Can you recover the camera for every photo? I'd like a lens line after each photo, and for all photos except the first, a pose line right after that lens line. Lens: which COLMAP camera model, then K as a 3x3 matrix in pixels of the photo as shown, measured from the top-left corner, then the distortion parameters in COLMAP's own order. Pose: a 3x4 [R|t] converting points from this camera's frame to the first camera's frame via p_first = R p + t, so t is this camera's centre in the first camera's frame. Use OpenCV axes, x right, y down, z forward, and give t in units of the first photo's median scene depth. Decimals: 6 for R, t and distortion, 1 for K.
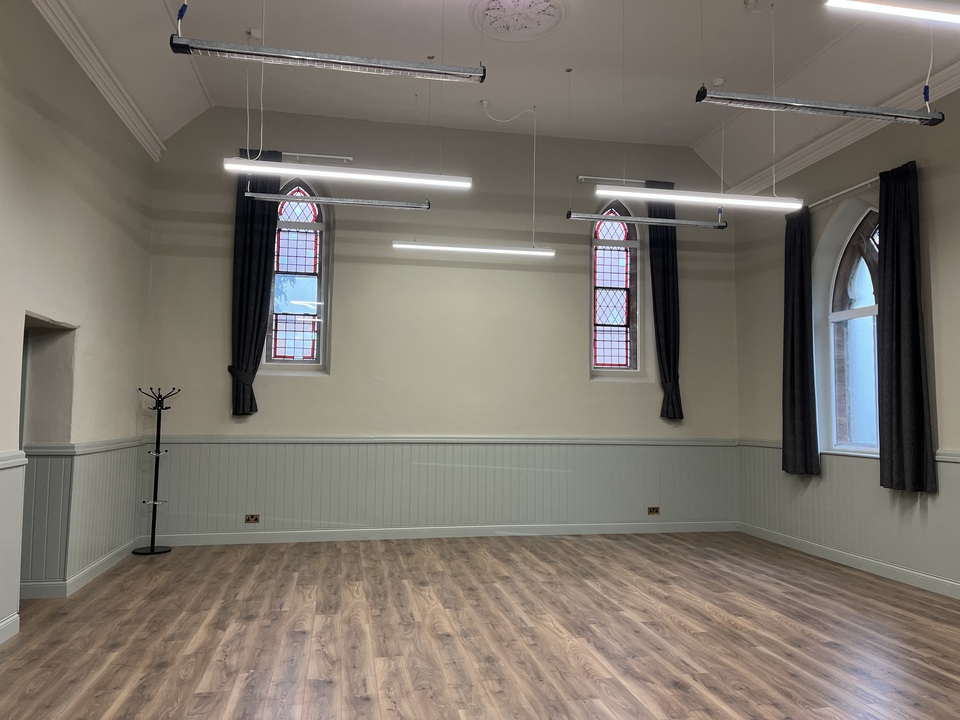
lens RADIAL K [[730.2, 0, 480.9], [0, 730.2, 360.0], [0, 0, 1]] dist [-0.000356, -0.002317]
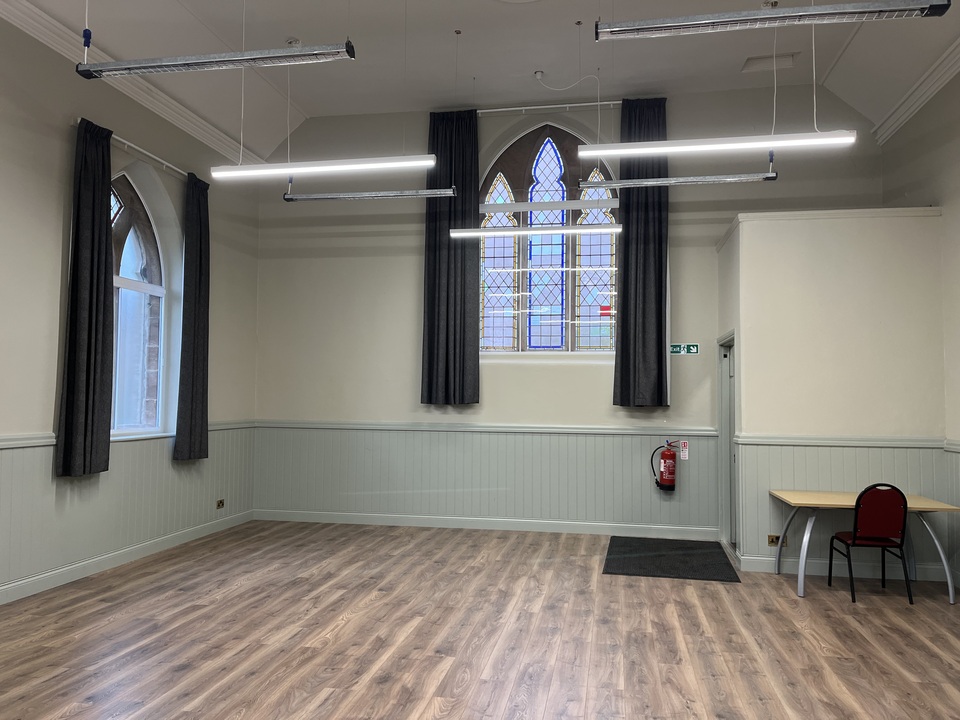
lens RADIAL K [[730.2, 0, 480.9], [0, 730.2, 361.0], [0, 0, 1]] dist [-0.000356, -0.002317]
pose [[-0.932019, 0.002931, 0.362397, -0.197700], [-0.038189, 0.993606, -0.106251, 0.125299], [-0.360392, -0.112868, -0.925947, 1.888858]]
